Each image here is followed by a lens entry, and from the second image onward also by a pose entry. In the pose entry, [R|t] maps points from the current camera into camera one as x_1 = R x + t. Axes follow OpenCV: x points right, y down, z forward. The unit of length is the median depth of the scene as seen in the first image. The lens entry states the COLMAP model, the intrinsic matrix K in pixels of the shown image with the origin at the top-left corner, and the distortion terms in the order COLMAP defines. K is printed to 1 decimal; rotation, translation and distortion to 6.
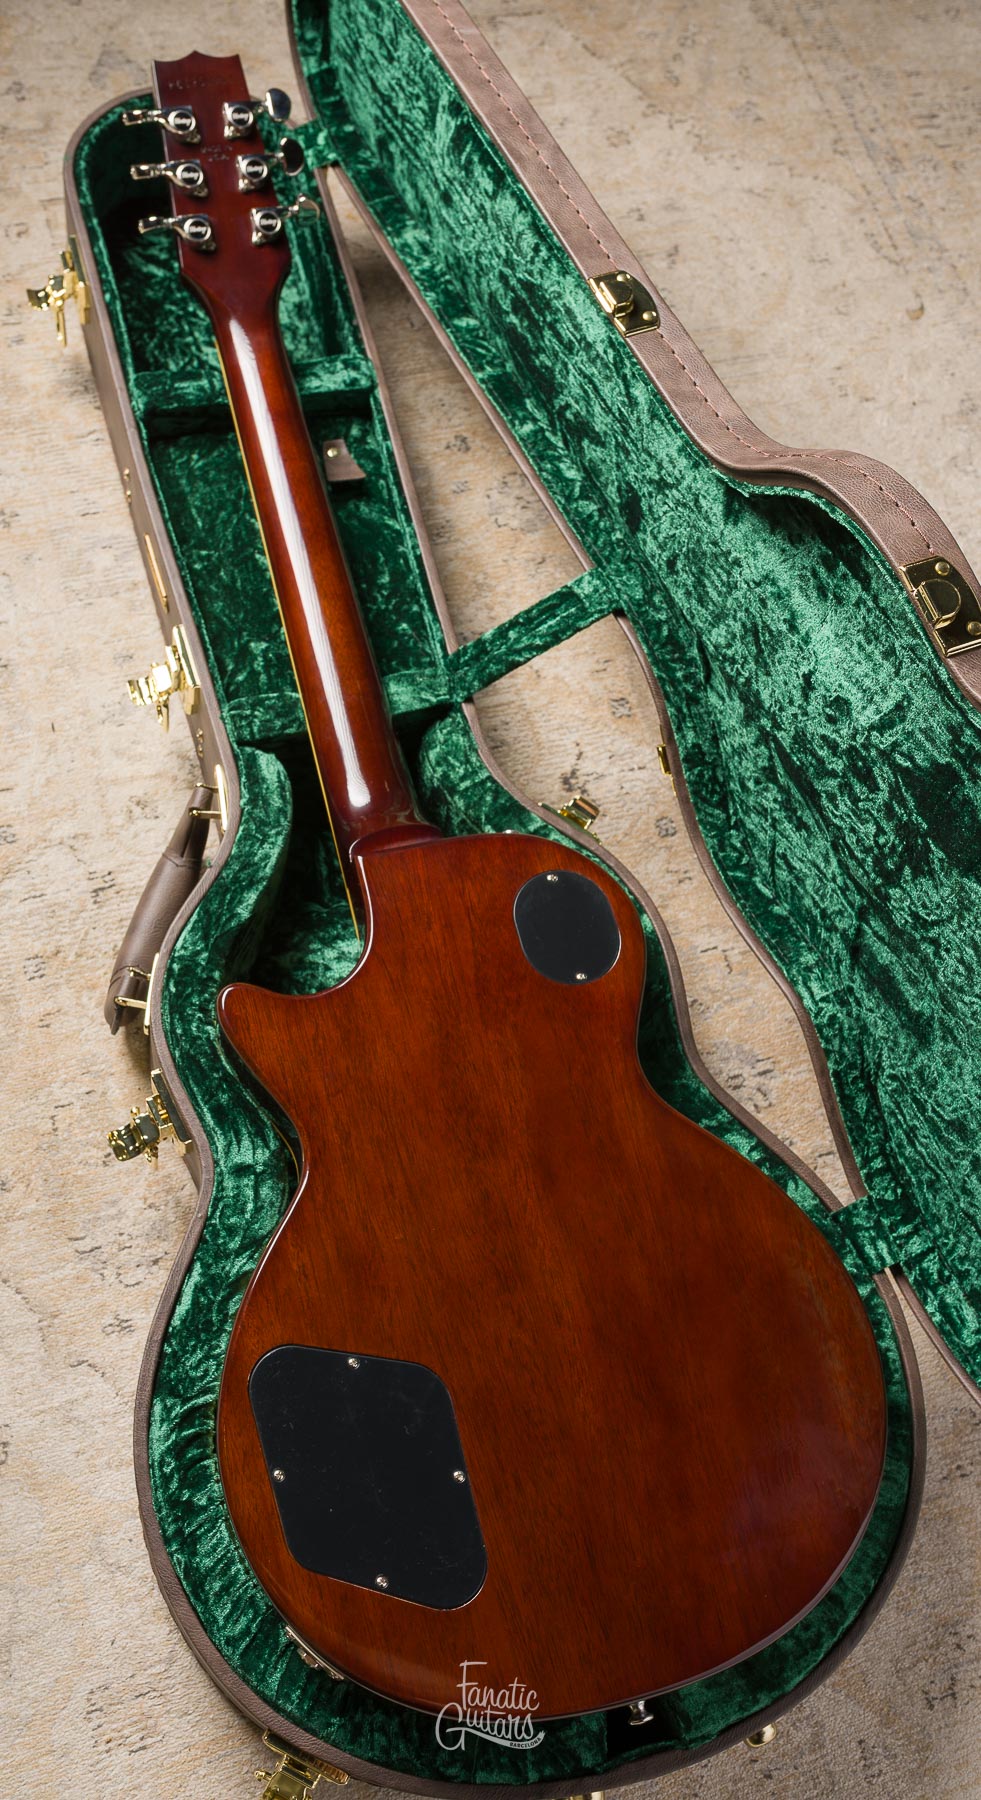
lens RADIAL K [[1741.5, 0, 433.0], [0, 1741.5, 897.3], [0, 0, 1]] dist [0.003288, -0.011523]
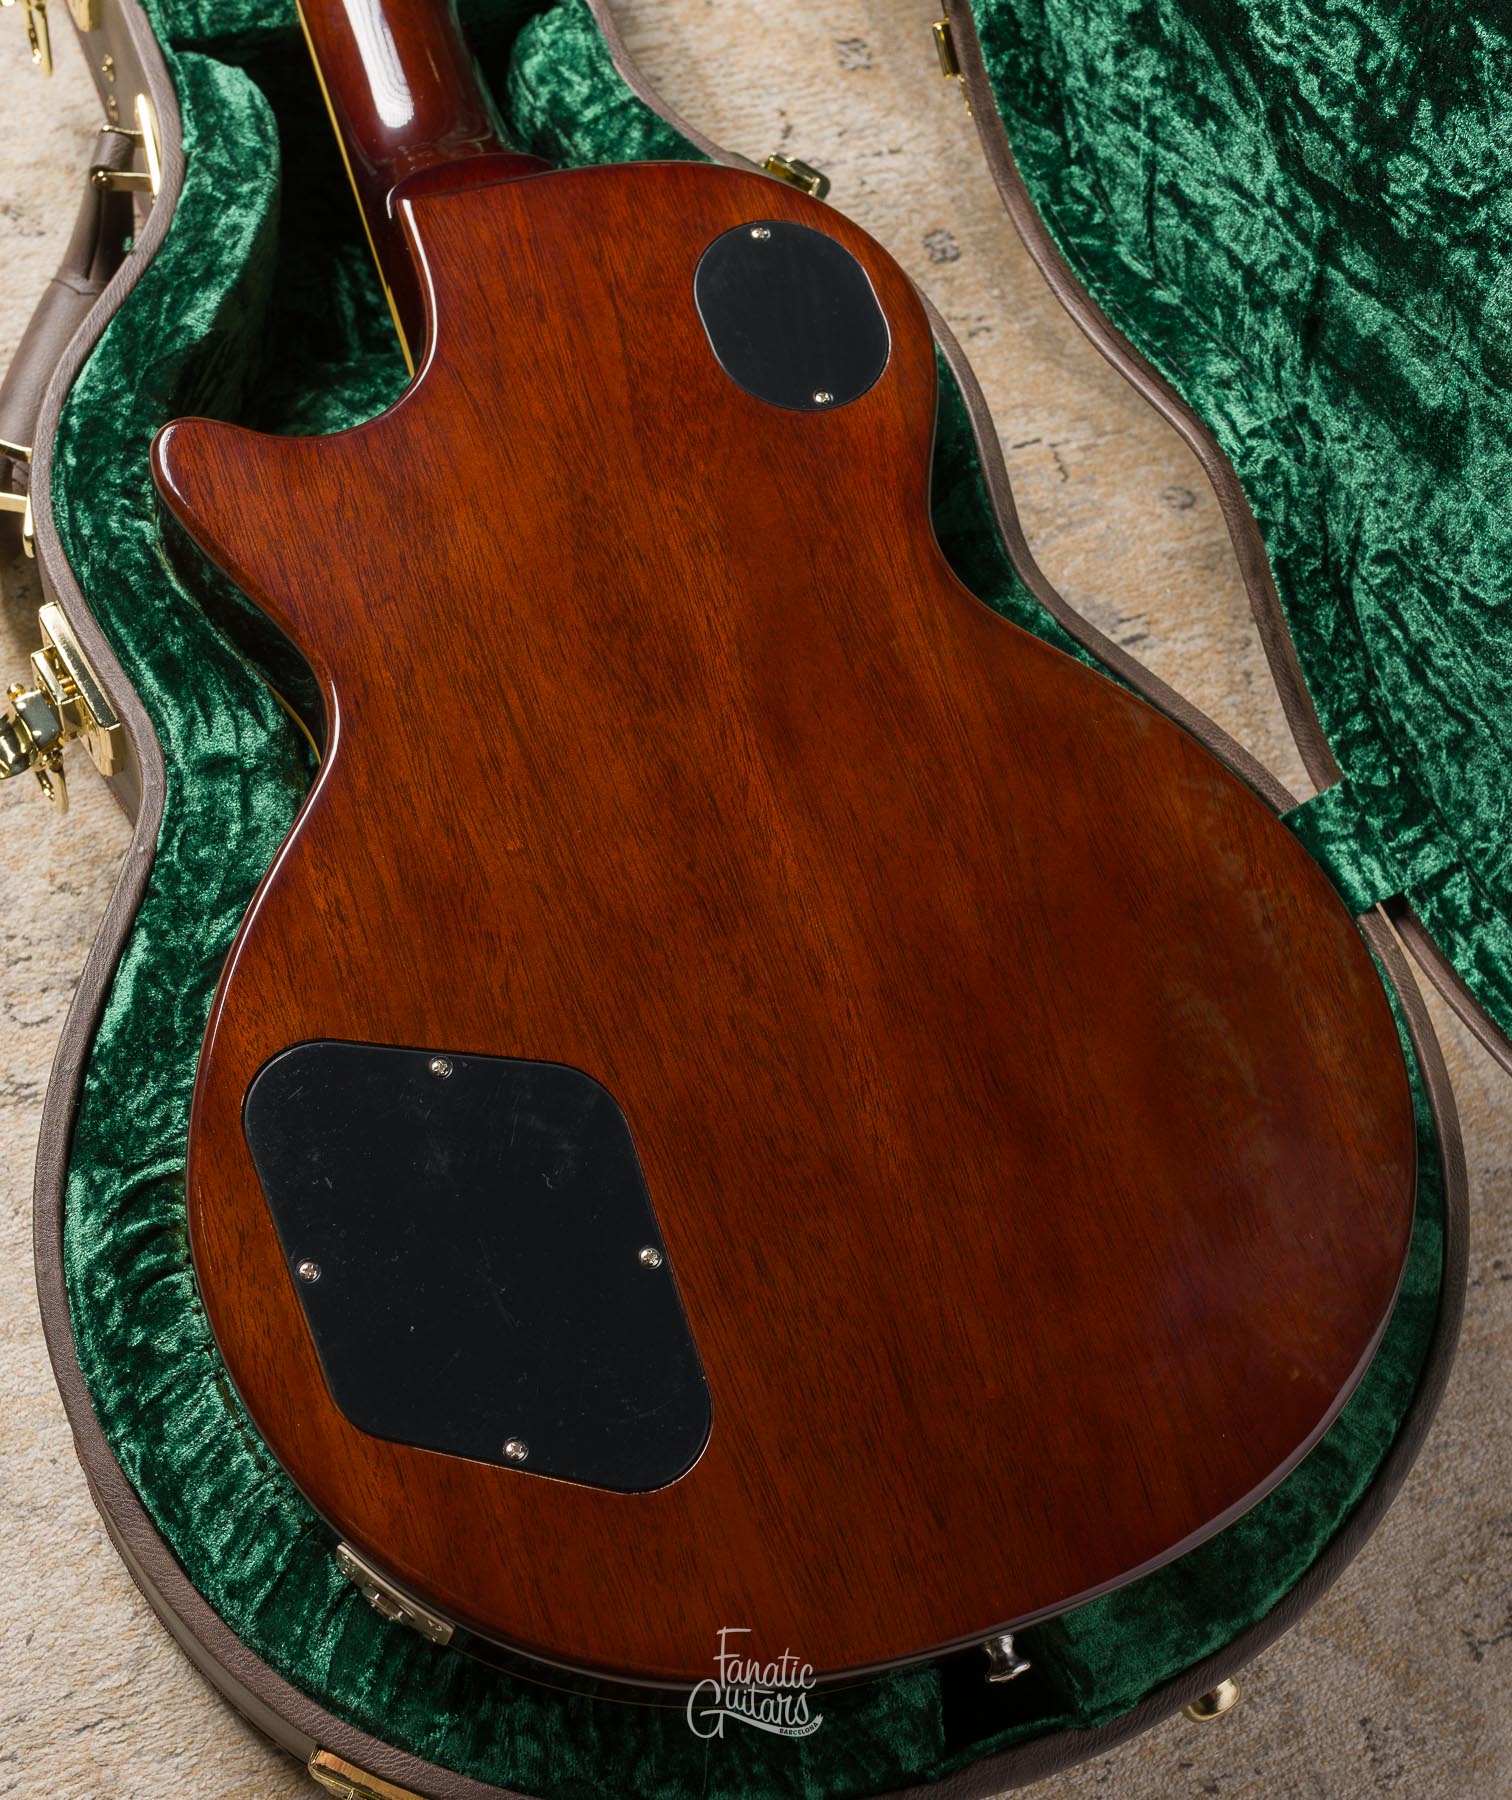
lens RADIAL K [[2436.5, 0, 732.2], [0, 2436.5, 938.0], [0, 0, 1]] dist [0.005195, -0.032924]
pose [[0.995974, -0.051773, 0.073185, -0.007542], [0.047326, 0.997000, 0.061245, 0.149274], [-0.076136, -0.057535, 0.995436, 0.203725]]
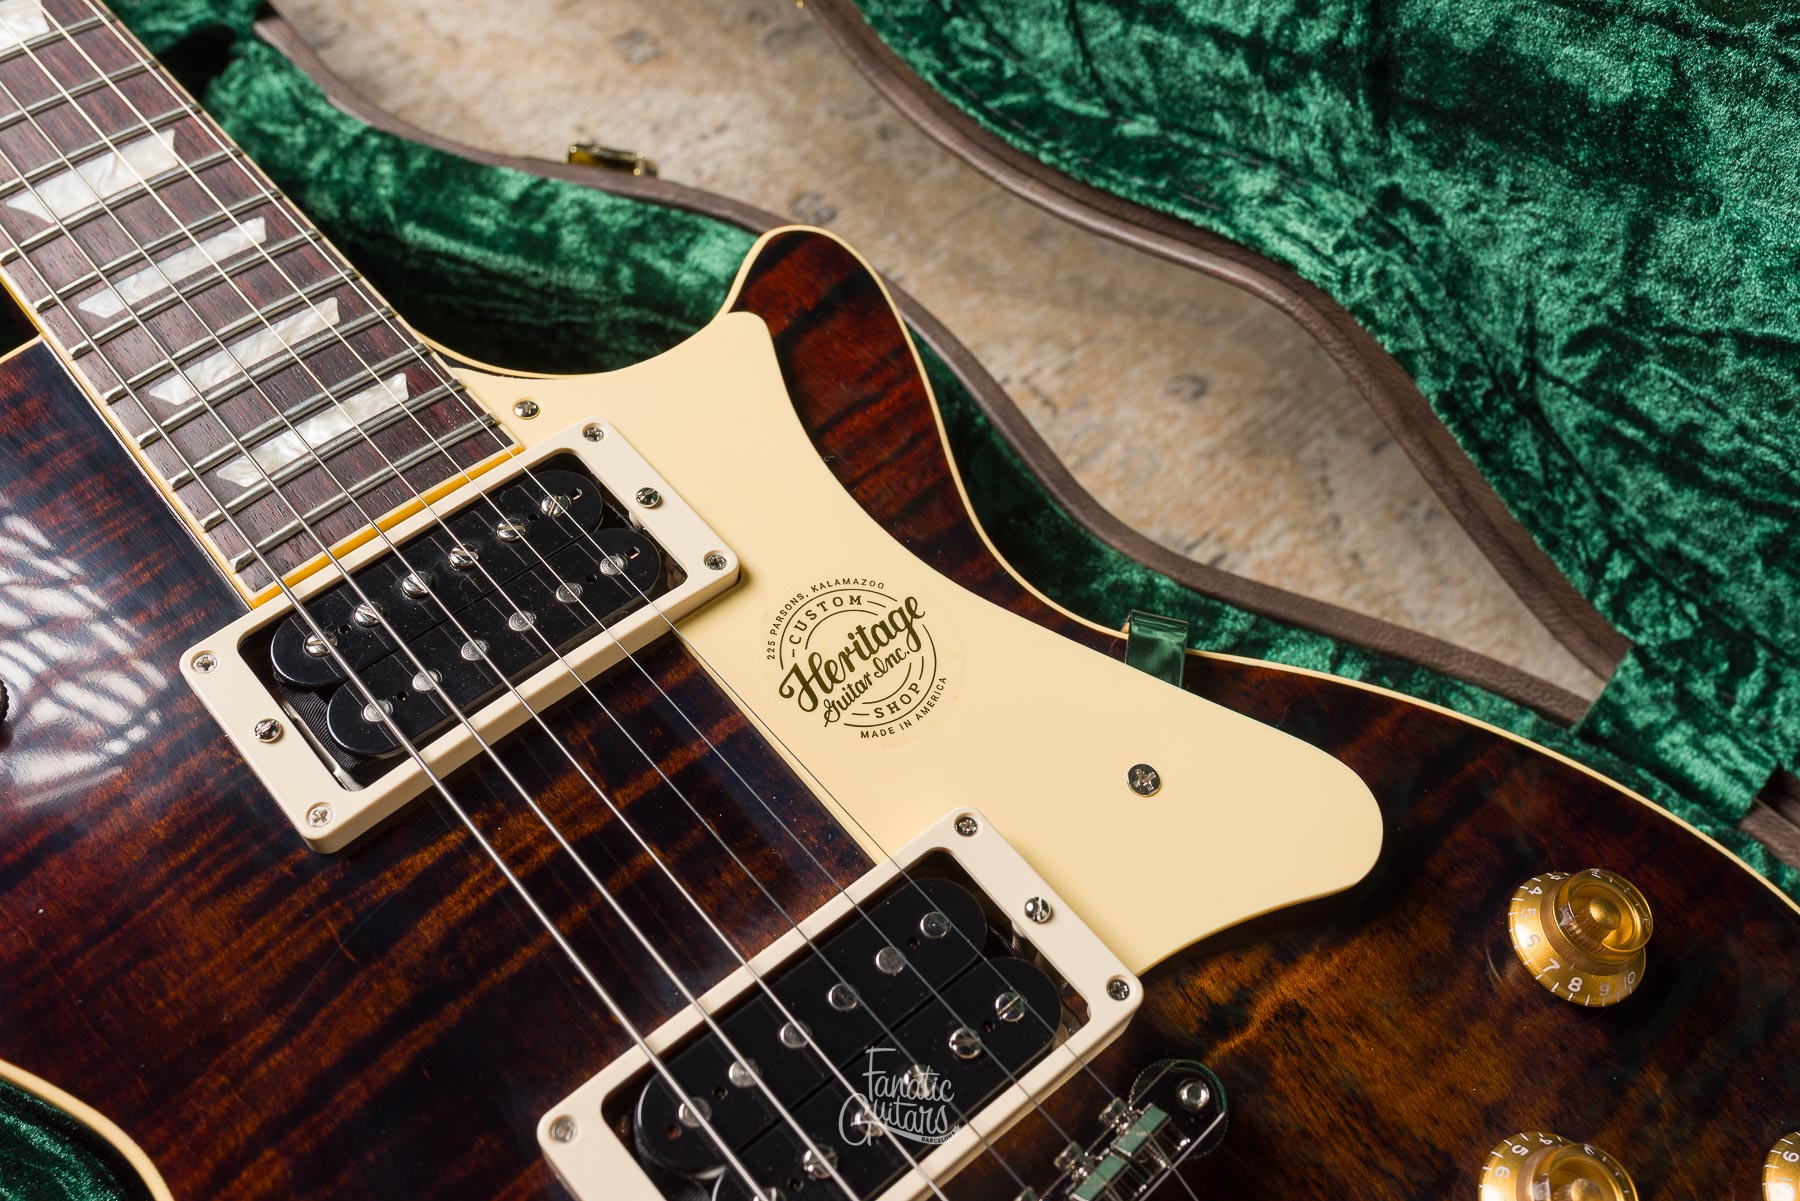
lens RADIAL K [[1799.7, 0, 899.2], [0, 1799.7, 600.5], [0, 0, 1]] dist [-0.001894, 0.006825]
pose [[0.899517, -0.387297, 0.202162, 0.015336], [0.402535, 0.914576, -0.038951, 0.098537], [-0.169807, 0.116415, 0.978577, 0.563276]]
